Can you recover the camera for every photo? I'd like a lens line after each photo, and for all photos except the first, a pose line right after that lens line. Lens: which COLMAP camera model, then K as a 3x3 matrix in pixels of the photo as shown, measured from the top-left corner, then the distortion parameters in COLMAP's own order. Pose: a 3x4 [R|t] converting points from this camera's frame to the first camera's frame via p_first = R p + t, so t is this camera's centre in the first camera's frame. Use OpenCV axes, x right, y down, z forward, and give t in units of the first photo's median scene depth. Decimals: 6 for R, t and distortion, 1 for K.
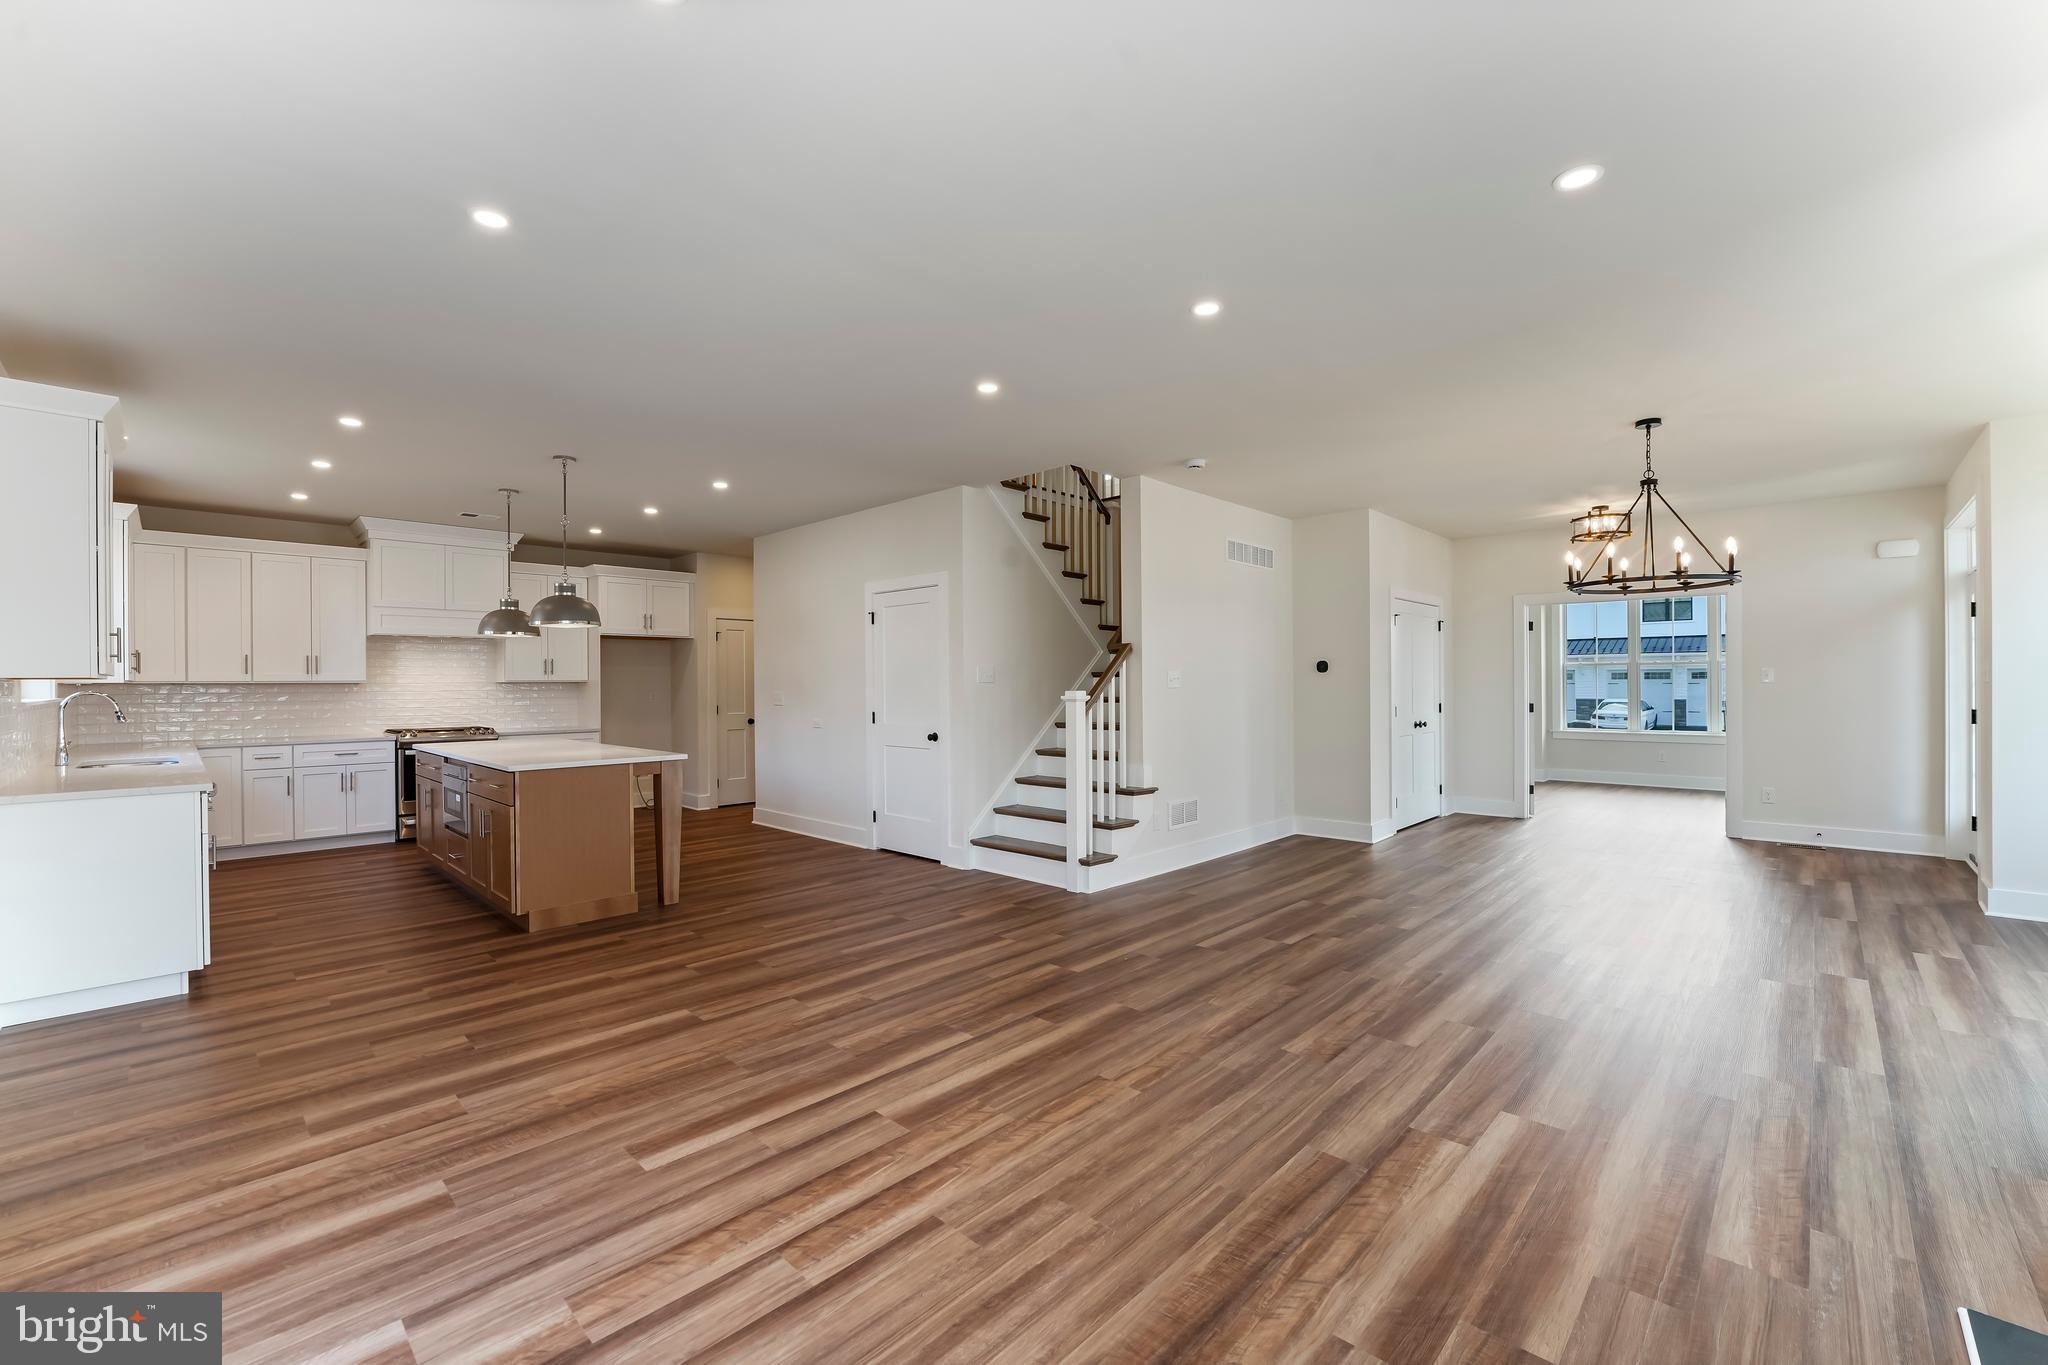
lens RADIAL K [[844.4, 0, 1003.7], [0, 844.4, 677.2], [0, 0, 1]] dist [-0.024806, 0.004068]
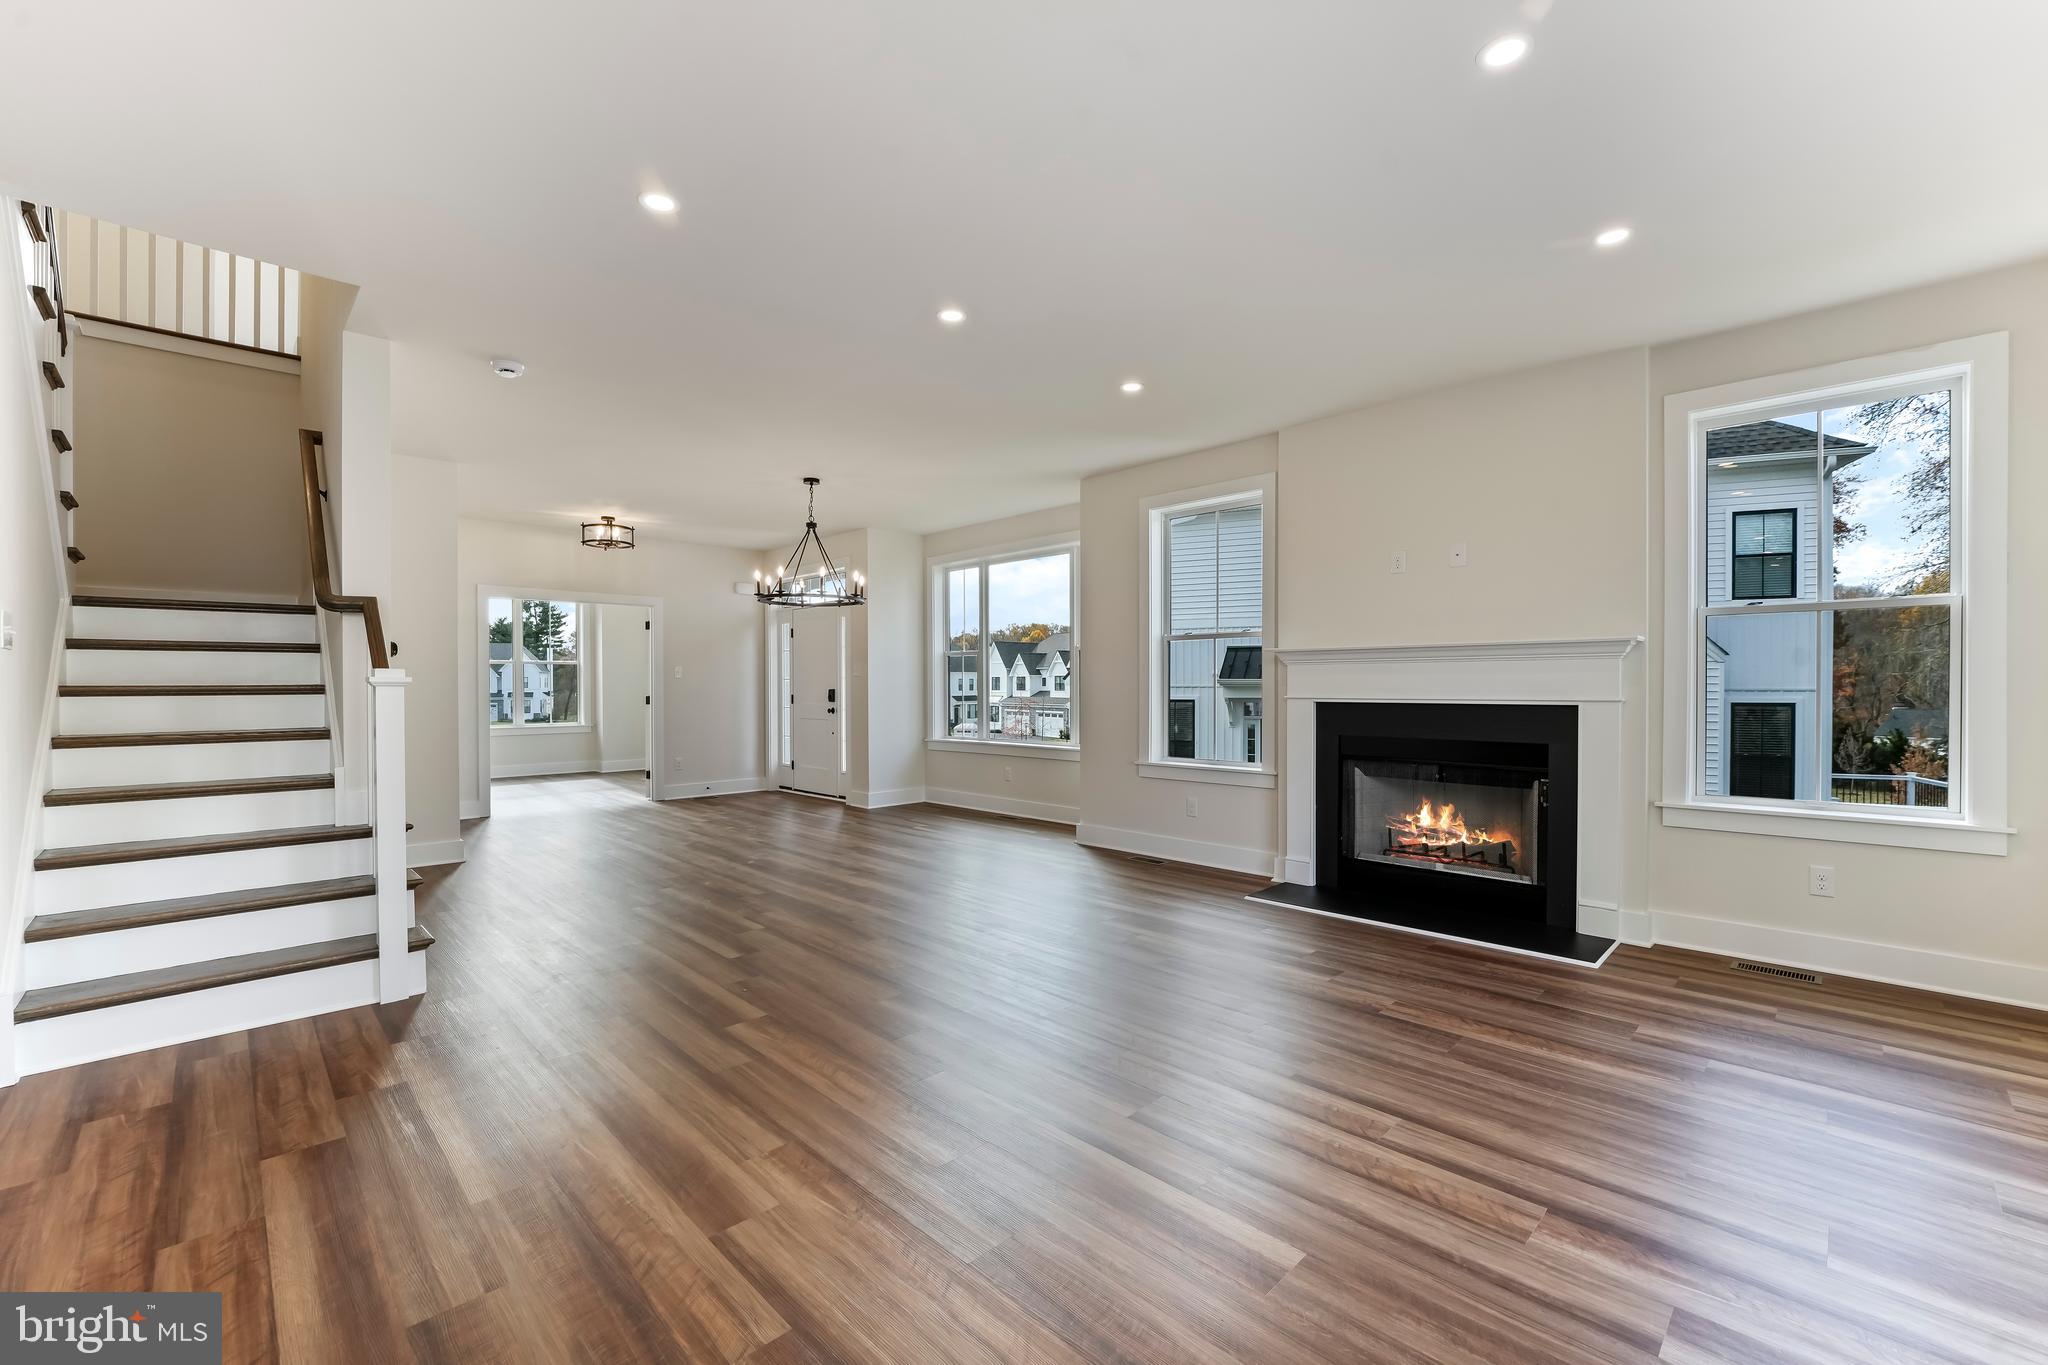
lens RADIAL K [[844.4, 0, 1051.4], [0, 844.4, 691.1], [0, 0, 1]] dist [-0.024806, 0.004068]
pose [[-0.009732, -0.000305, 0.999953, -0.703238], [-0.004984, 0.999988, 0.000257, 0.040552], [-0.999940, -0.004981, -0.009734, 0.730793]]
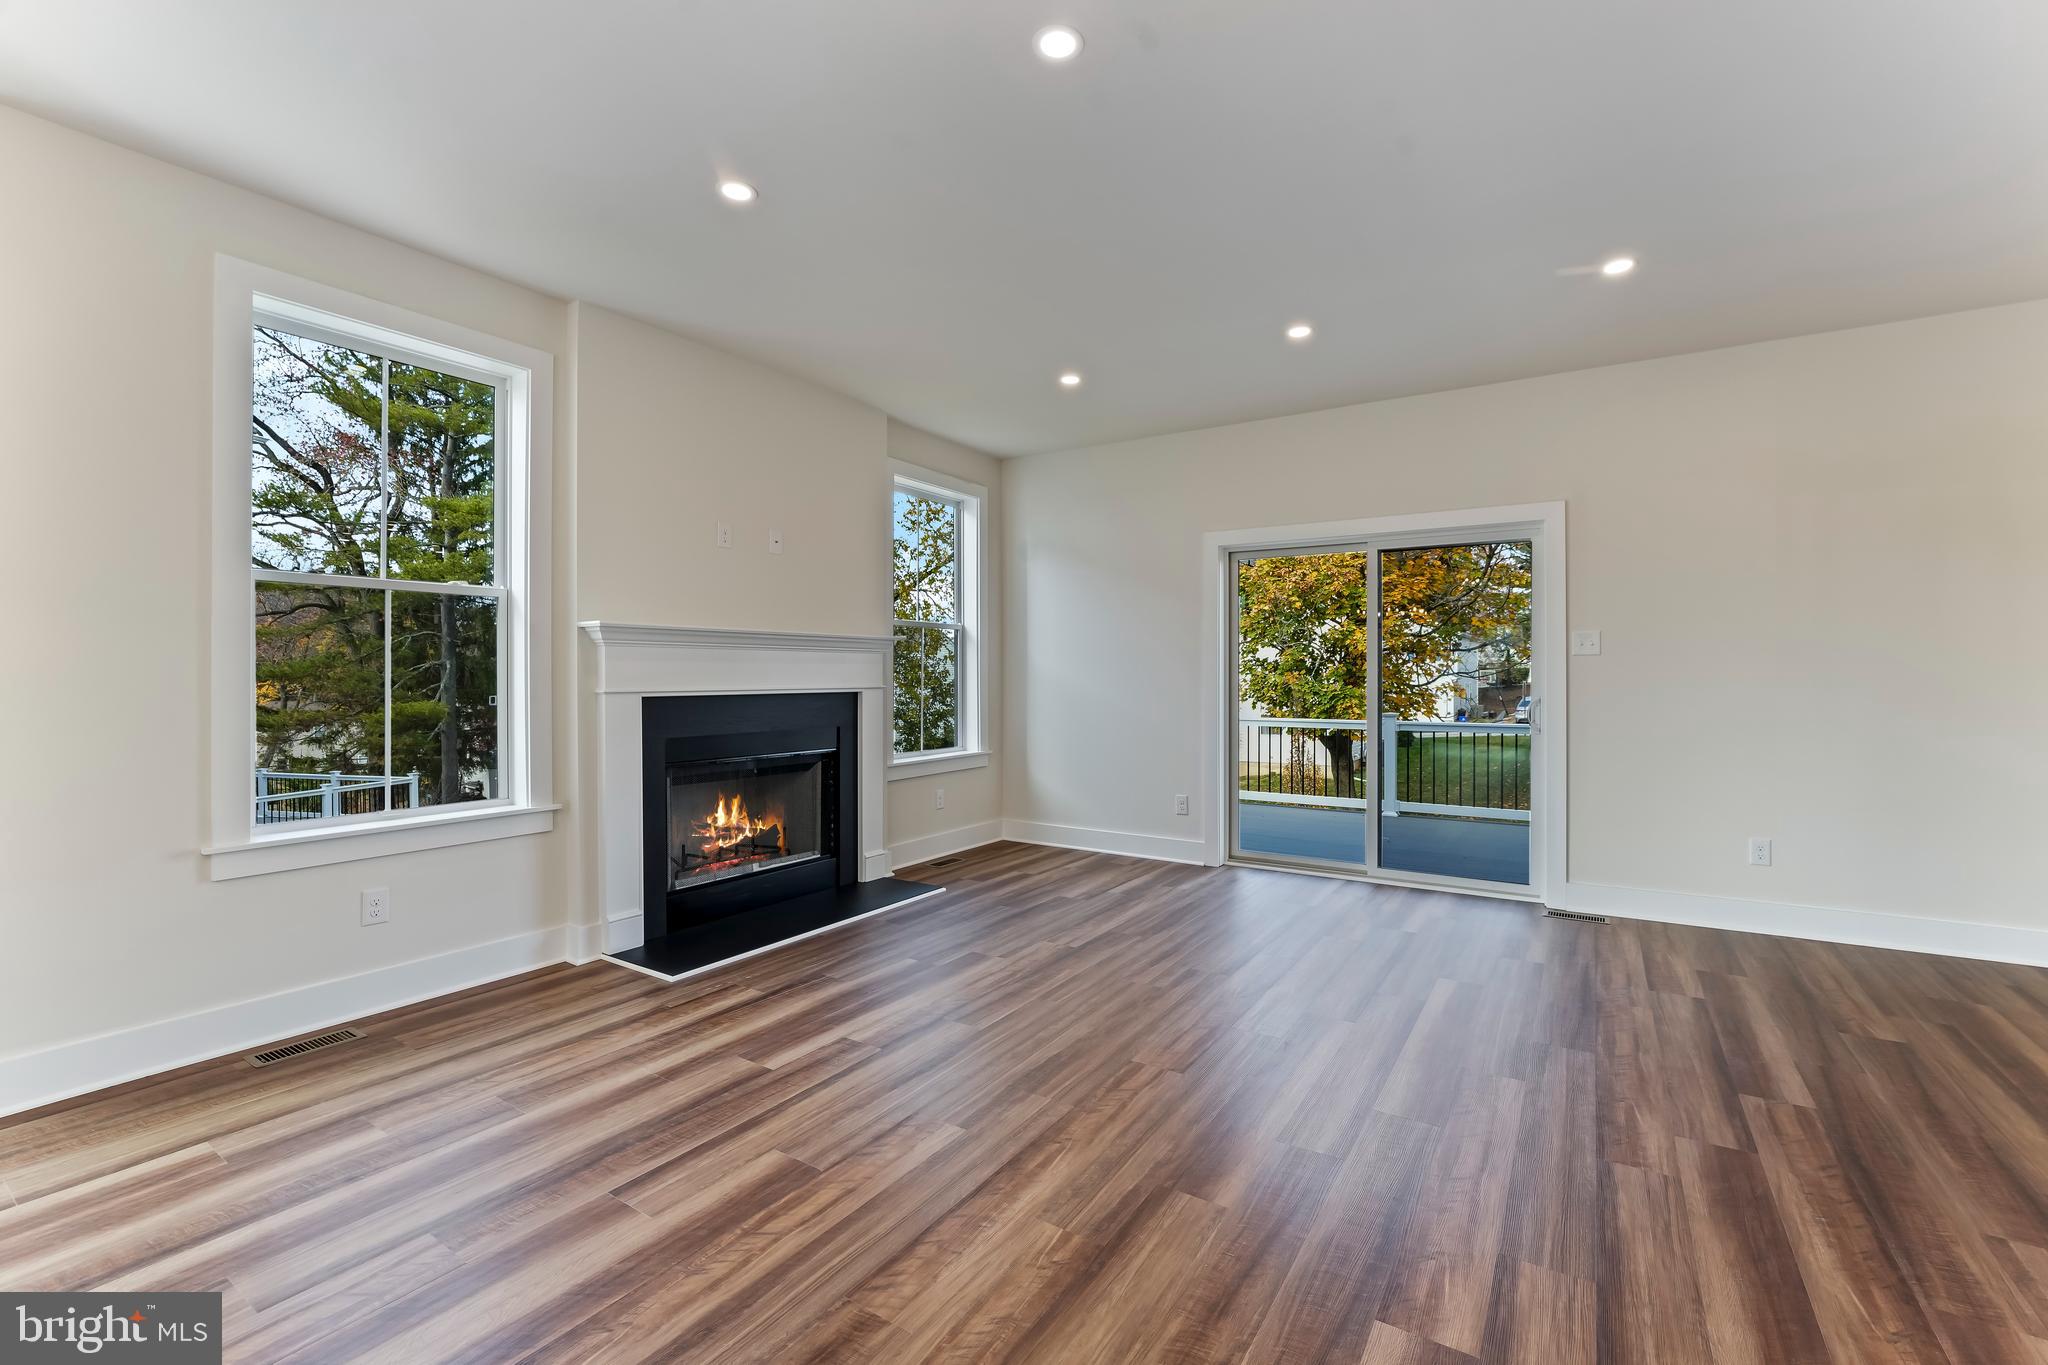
lens RADIAL K [[844.4, 0, 1041.2], [0, 844.4, 691.9], [0, 0, 1]] dist [-0.024806, 0.004068]
pose [[-0.978416, 0.011637, -0.206318, 0.319907], [0.008988, 0.999865, 0.013772, 0.040272], [0.206450, 0.011620, -0.978388, 1.336271]]
